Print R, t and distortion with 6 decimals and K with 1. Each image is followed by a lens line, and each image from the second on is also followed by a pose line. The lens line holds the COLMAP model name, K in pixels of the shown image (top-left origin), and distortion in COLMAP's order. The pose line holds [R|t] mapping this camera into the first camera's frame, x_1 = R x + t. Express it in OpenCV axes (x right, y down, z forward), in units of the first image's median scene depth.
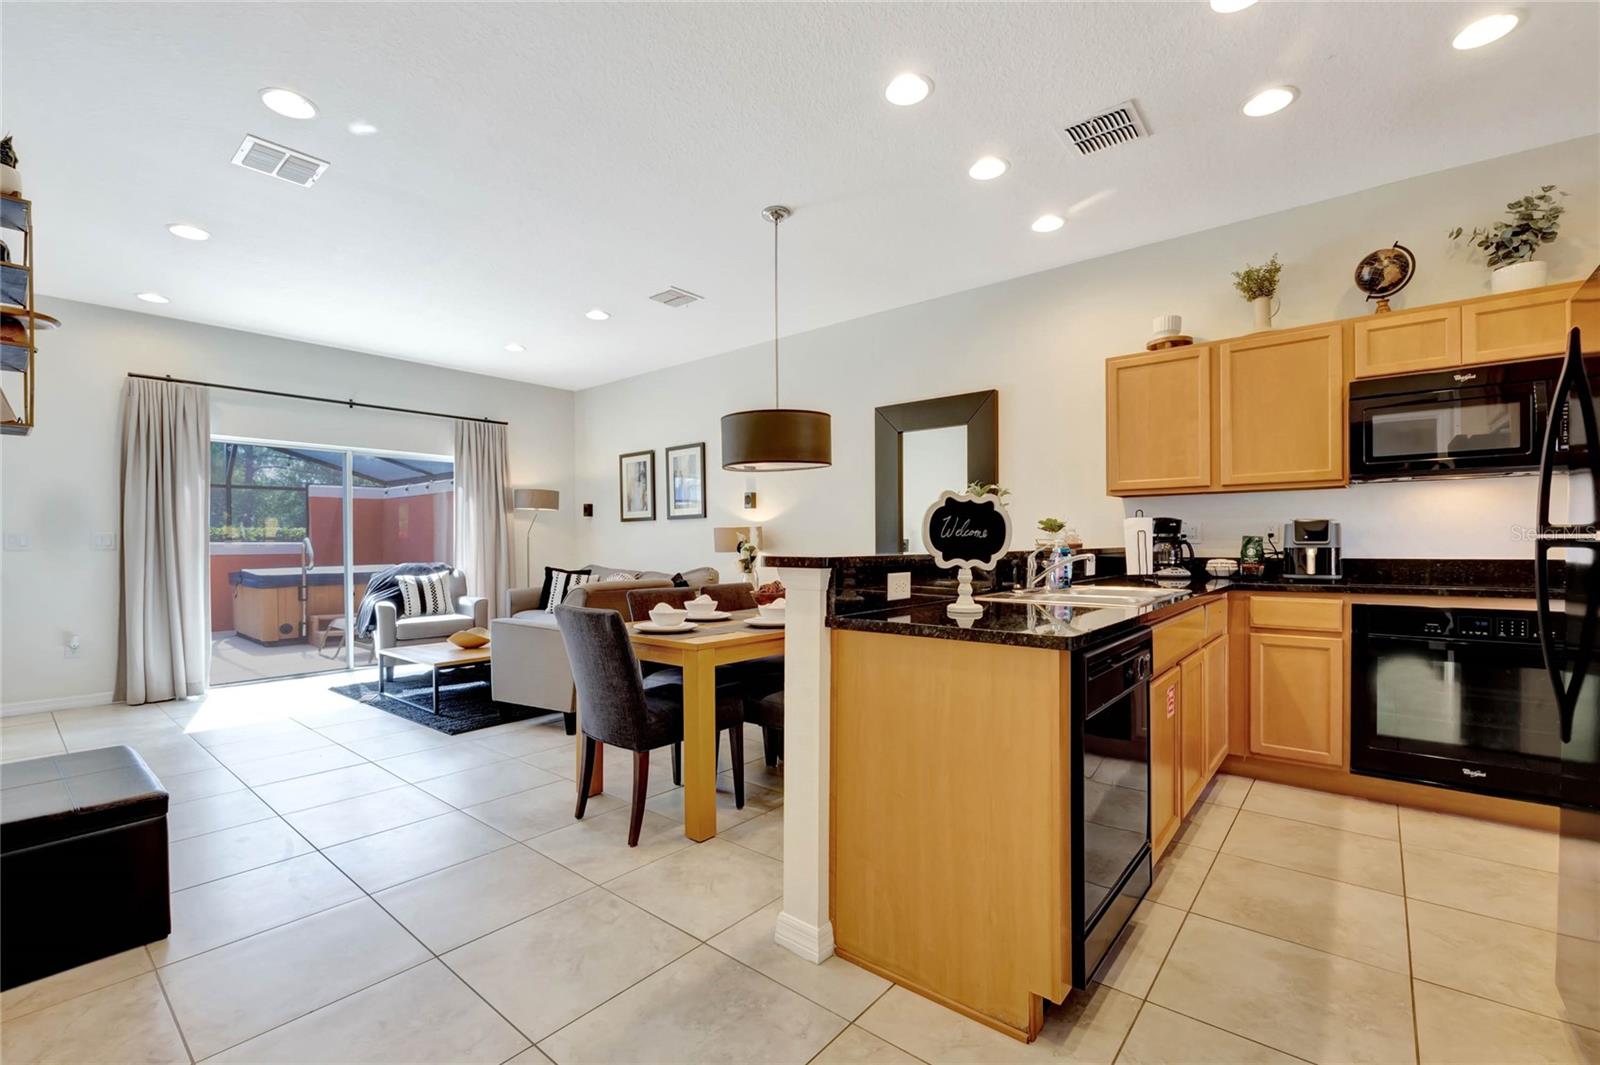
lens RADIAL K [[691.6, 0, 798.6], [0, 691.6, 548.1], [0, 0, 1]] dist [-0.012782, 0.000320]
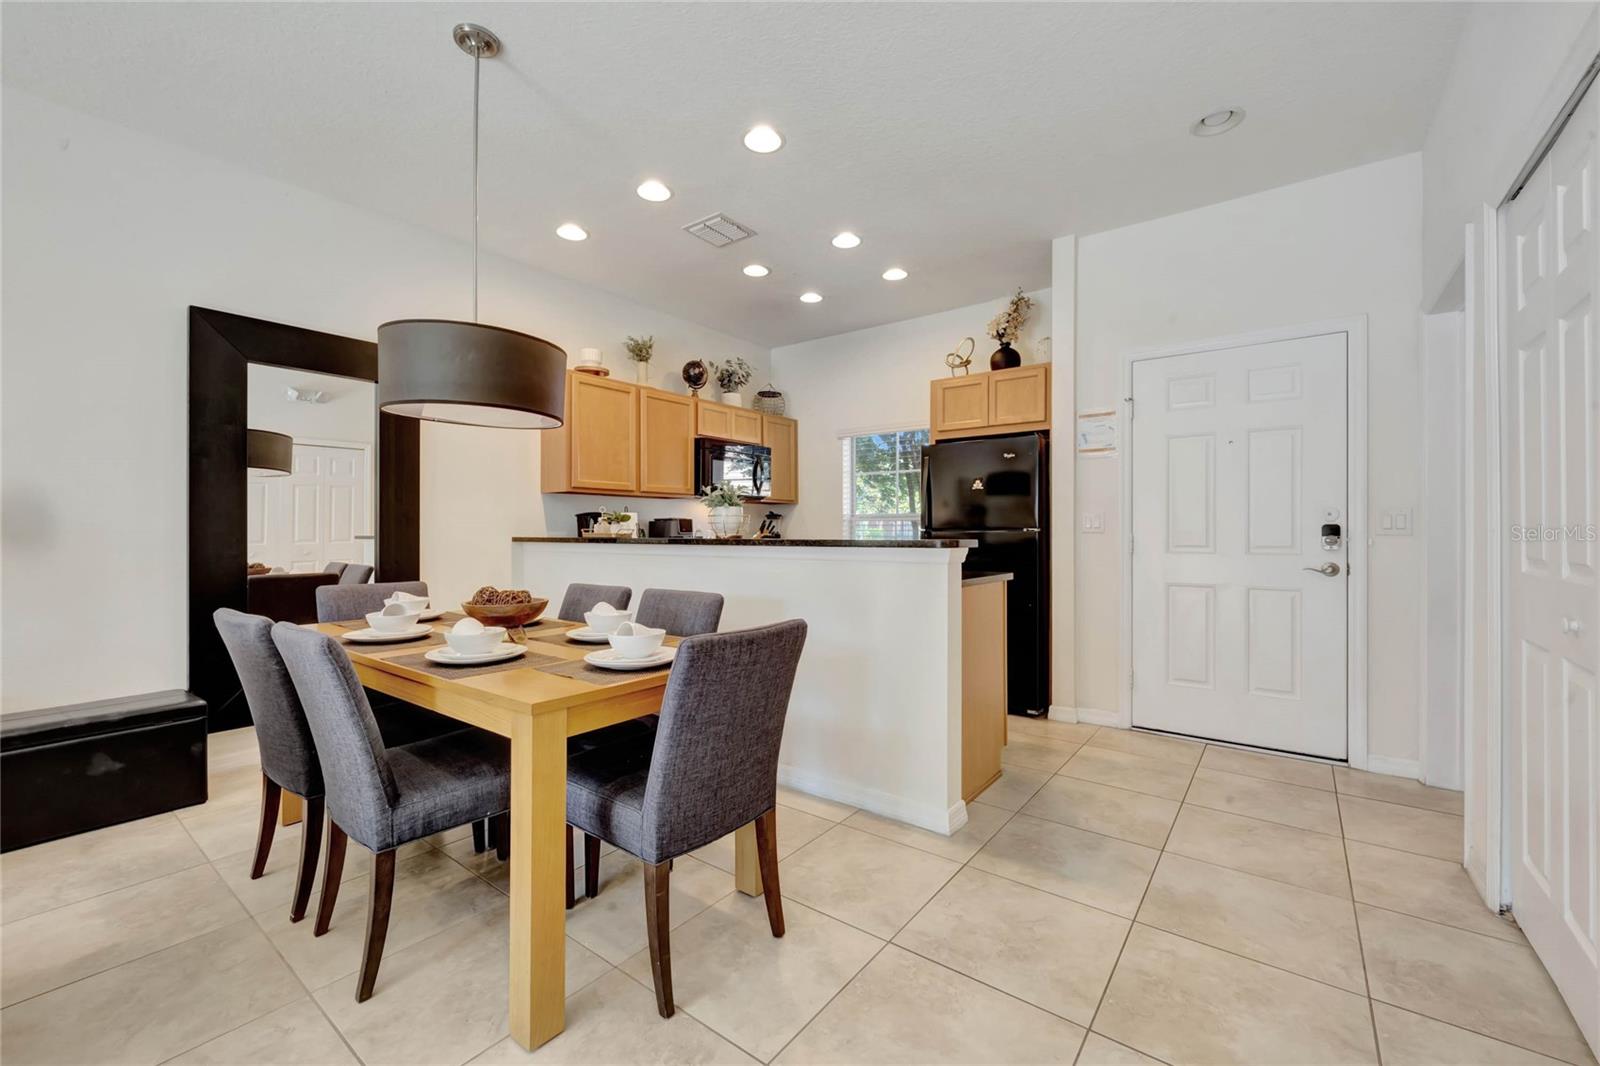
lens RADIAL K [[656.5, 0, 800.0], [0, 656.5, 533.0], [0, 0, 1]] dist [0.002132, 0.000085]
pose [[-0.048624, 0.007482, 0.998789, -0.761971], [0.009944, 0.999926, -0.007007, 0.004033], [-0.998768, 0.009591, -0.048695, 0.808157]]
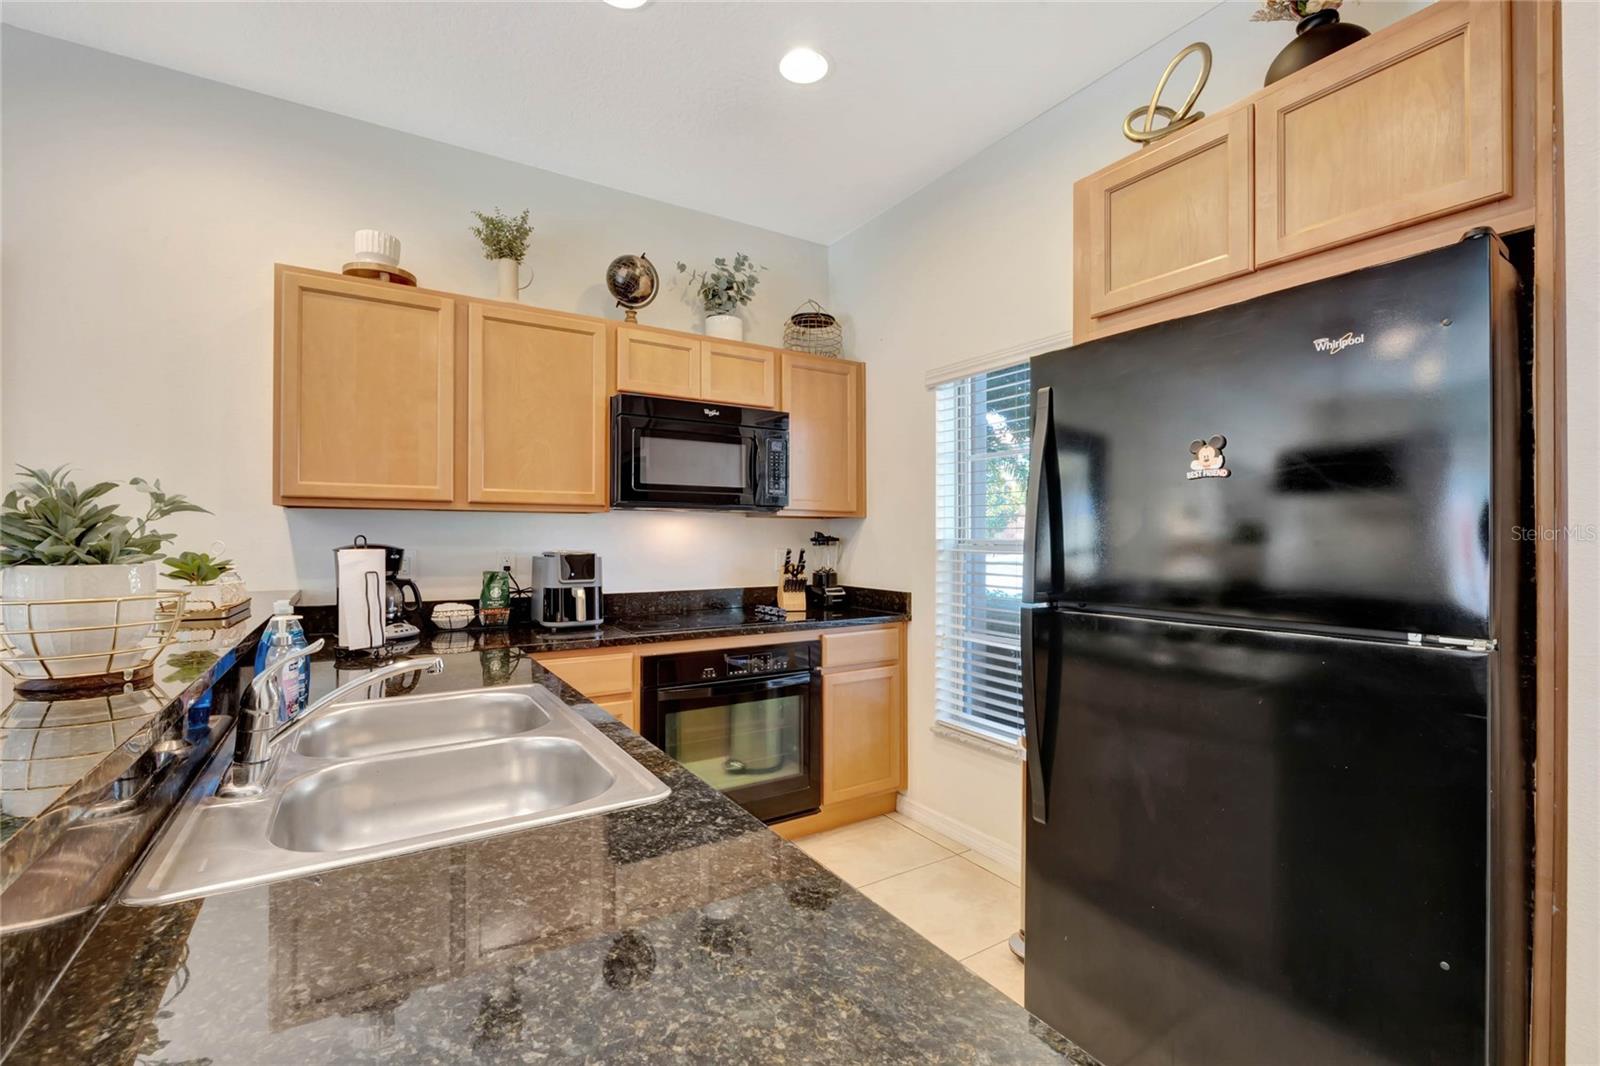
lens RADIAL K [[687.3, 0, 796.0], [0, 687.3, 531.0], [0, 0, 1]] dist [-0.011592, 0.000028]
pose [[0.309644, 0.016710, 0.950706, 0.057145], [0.003494, 0.999819, -0.018711, -0.050721], [-0.950846, 0.009115, 0.309529, 0.502108]]
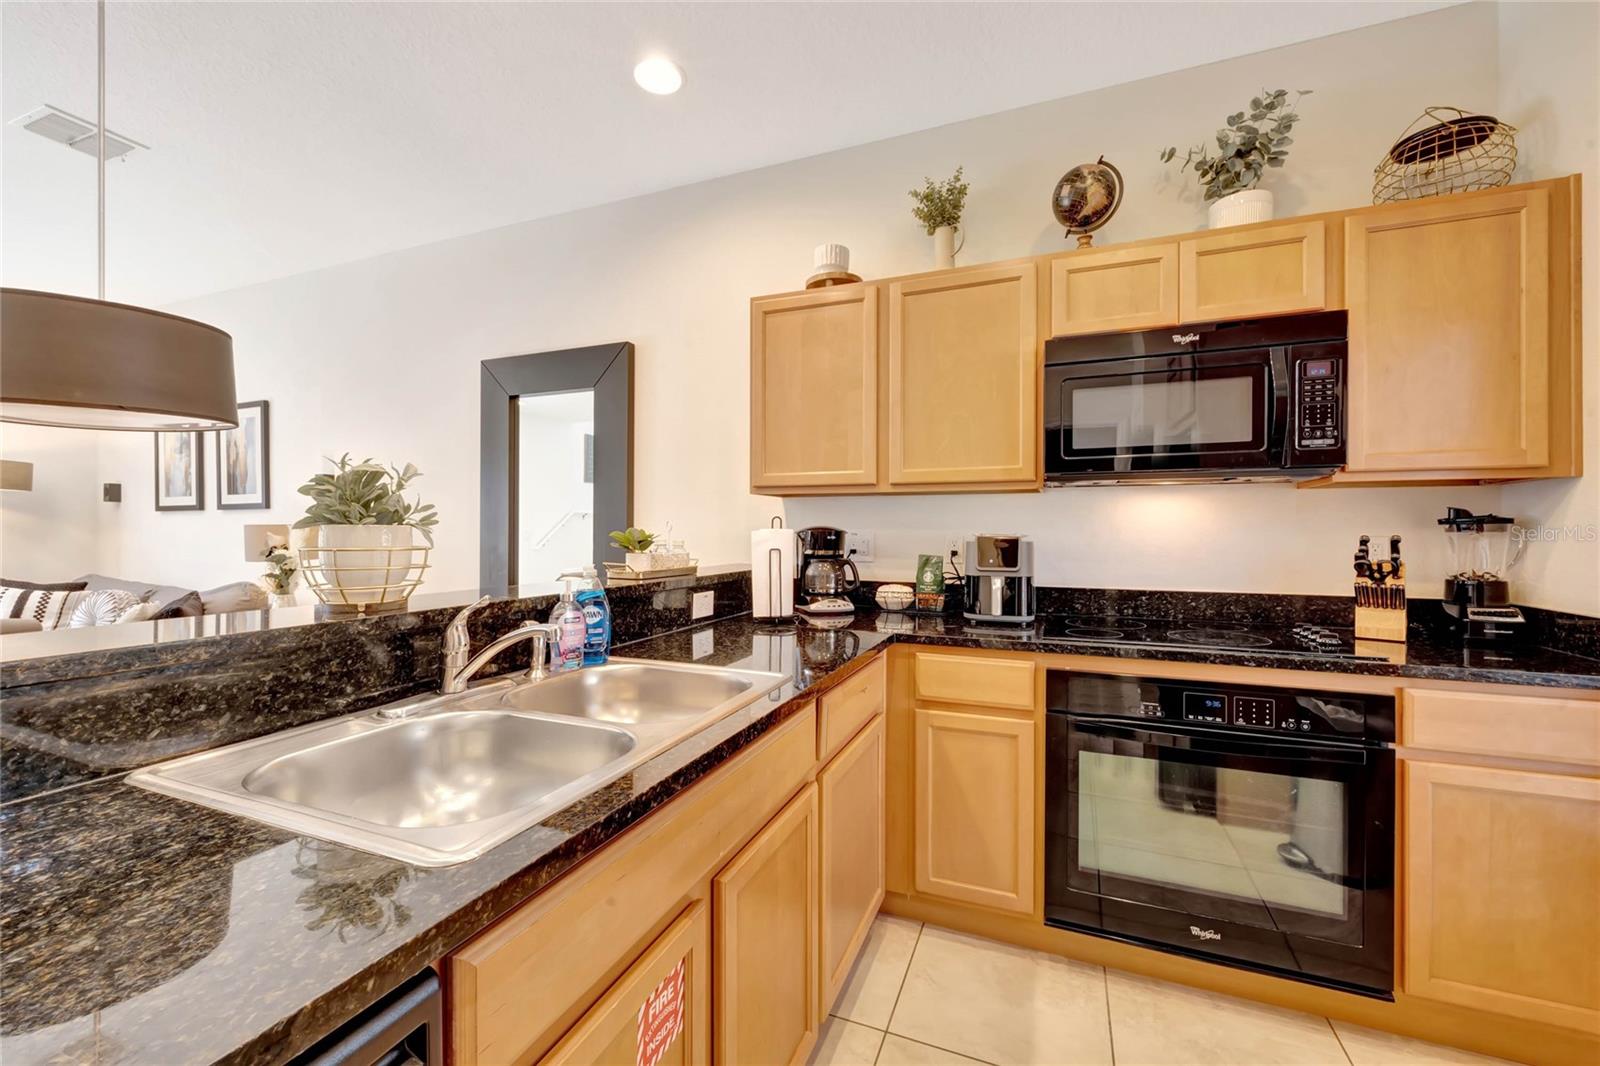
lens RADIAL K [[642.3, 0, 801.7], [0, 642.3, 530.5], [0, 0, 1]] dist [0.001225, 0.000098]
pose [[0.950735, 0.009277, 0.309866, 0.351665], [-0.006978, 0.999939, -0.008527, -0.040111], [-0.309926, 0.005945, 0.950742, 0.436748]]
